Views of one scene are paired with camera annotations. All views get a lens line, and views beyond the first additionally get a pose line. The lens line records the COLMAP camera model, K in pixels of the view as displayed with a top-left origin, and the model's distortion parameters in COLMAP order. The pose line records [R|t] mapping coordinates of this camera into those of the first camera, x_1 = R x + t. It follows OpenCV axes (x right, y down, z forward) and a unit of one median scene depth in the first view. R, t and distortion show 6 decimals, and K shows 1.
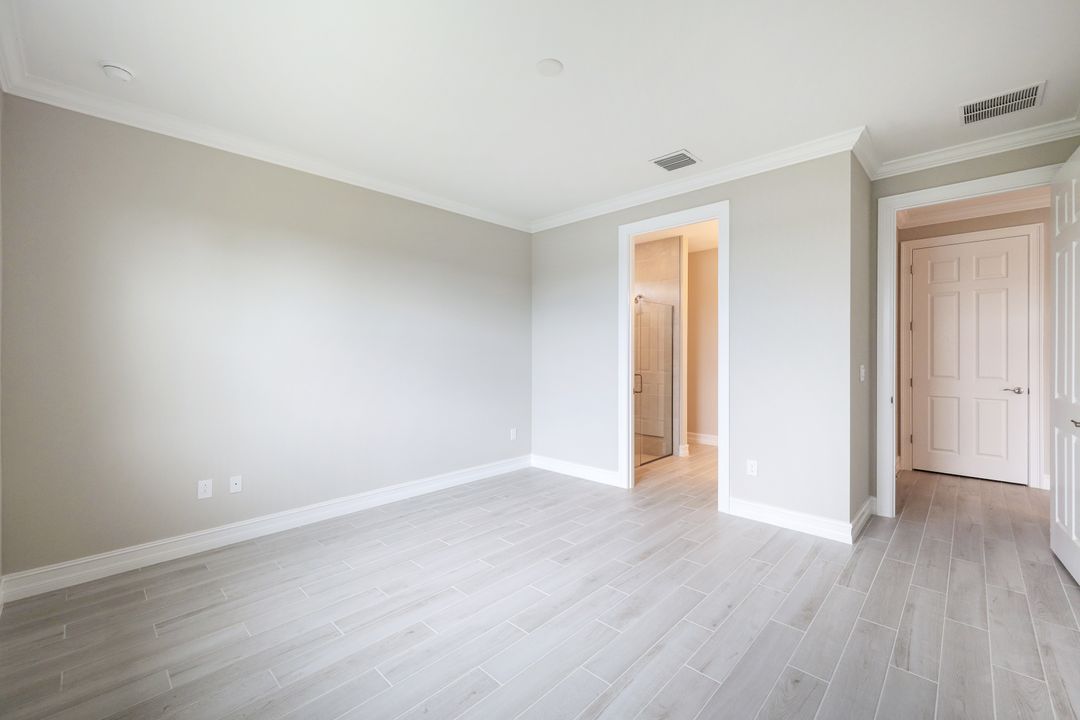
lens RADIAL K [[446.1, 0, 540.0], [0, 446.1, 360.0], [0, 0, 1]] dist [0.003462, 0.000206]
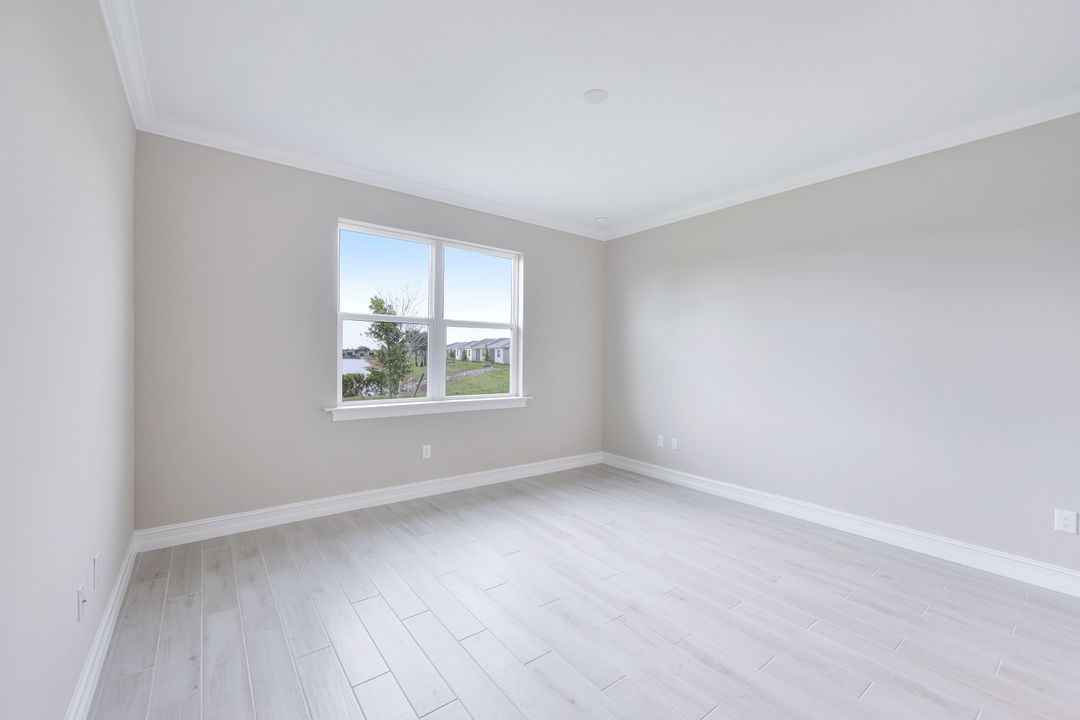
lens RADIAL K [[446.1, 0, 540.0], [0, 446.1, 360.0], [0, 0, 1]] dist [0.003462, 0.000206]
pose [[-0.151899, 0.007859, -0.988365, 0.812584], [-0.029269, 0.999494, 0.012446, -0.005634], [0.987963, 0.030819, -0.151592, 0.742183]]
